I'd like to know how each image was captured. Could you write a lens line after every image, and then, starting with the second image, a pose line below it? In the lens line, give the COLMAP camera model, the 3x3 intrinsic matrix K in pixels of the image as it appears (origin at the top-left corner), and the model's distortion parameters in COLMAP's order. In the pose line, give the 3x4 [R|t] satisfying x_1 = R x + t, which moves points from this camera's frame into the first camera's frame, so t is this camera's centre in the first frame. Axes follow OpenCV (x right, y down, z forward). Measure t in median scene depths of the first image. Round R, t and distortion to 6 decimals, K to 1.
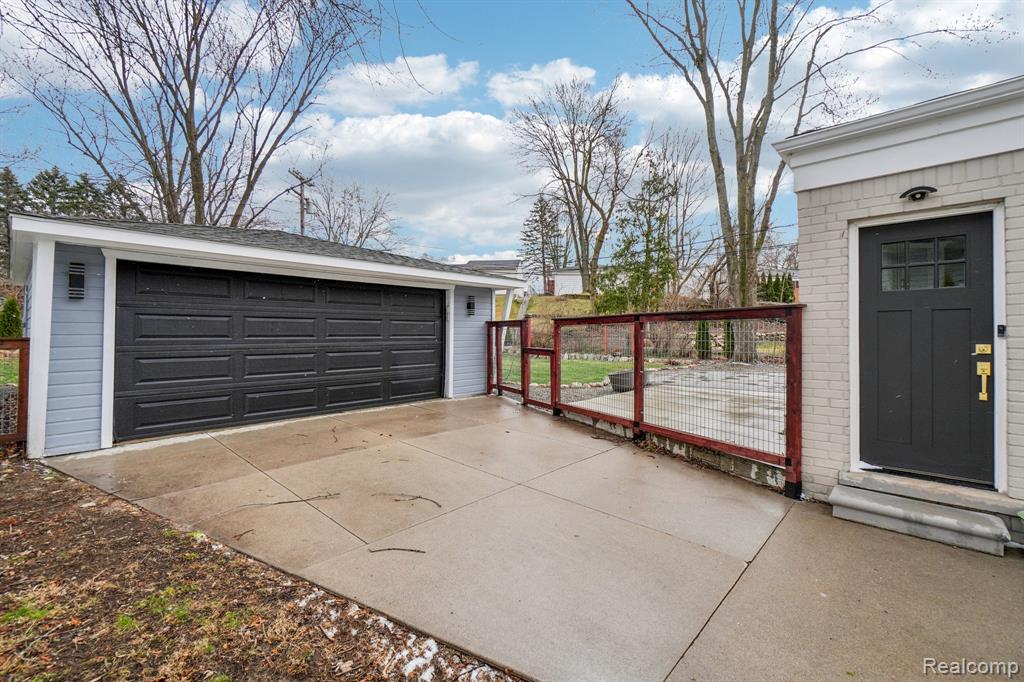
lens RADIAL K [[441.1, 0, 516.6], [0, 441.1, 332.8], [0, 0, 1]] dist [-0.002305, 0.000287]
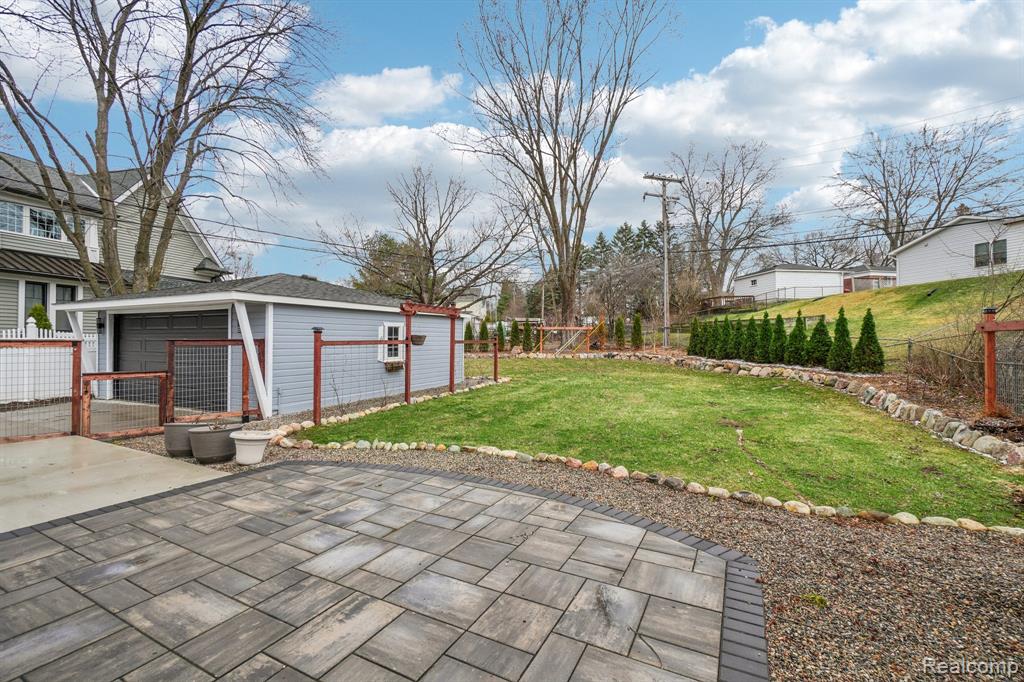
lens RADIAL K [[441.1, 0, 516.6], [0, 441.1, 332.8], [0, 0, 1]] dist [-0.002305, 0.000287]
pose [[0.268495, -0.010320, -0.963226, 0.302998], [-0.001915, 0.999935, -0.011247, -0.009463], [0.963279, 0.004864, 0.268458, 0.412890]]
